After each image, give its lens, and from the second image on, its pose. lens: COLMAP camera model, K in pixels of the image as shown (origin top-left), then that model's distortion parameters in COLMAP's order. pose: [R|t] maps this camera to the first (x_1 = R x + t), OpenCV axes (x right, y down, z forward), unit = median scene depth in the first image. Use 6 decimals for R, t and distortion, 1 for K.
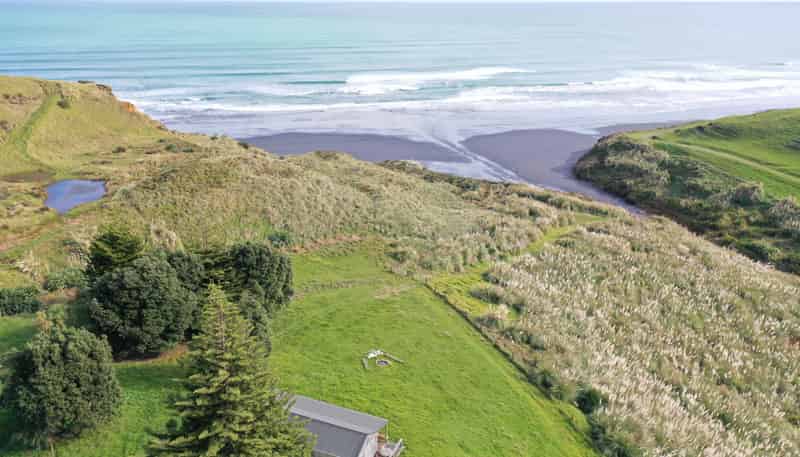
lens RADIAL K [[635.7, 0, 399.5], [0, 635.7, 228.3], [0, 0, 1]] dist [0.003291, -0.007902]
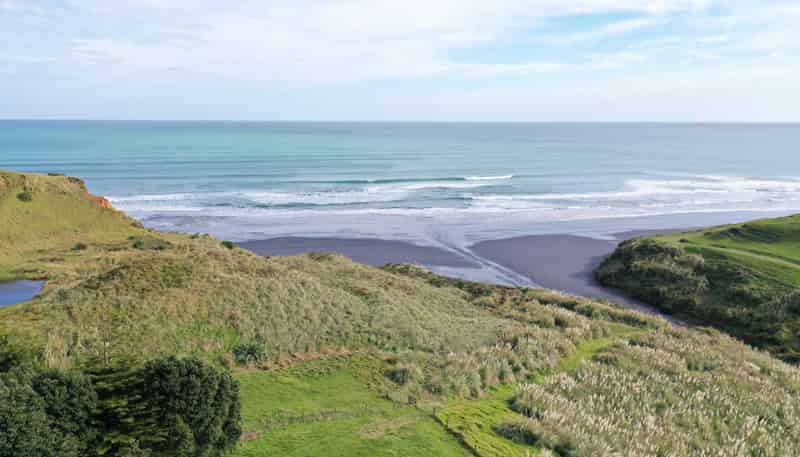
lens RADIAL K [[635.7, 0, 401.7], [0, 635.7, 227.7], [0, 0, 1]] dist [0.003291, -0.007902]
pose [[0.999980, 0.004813, -0.004131, 0.004654], [-0.005468, 0.984198, -0.176986, 0.002835], [0.003214, 0.177005, 0.984205, 0.168271]]
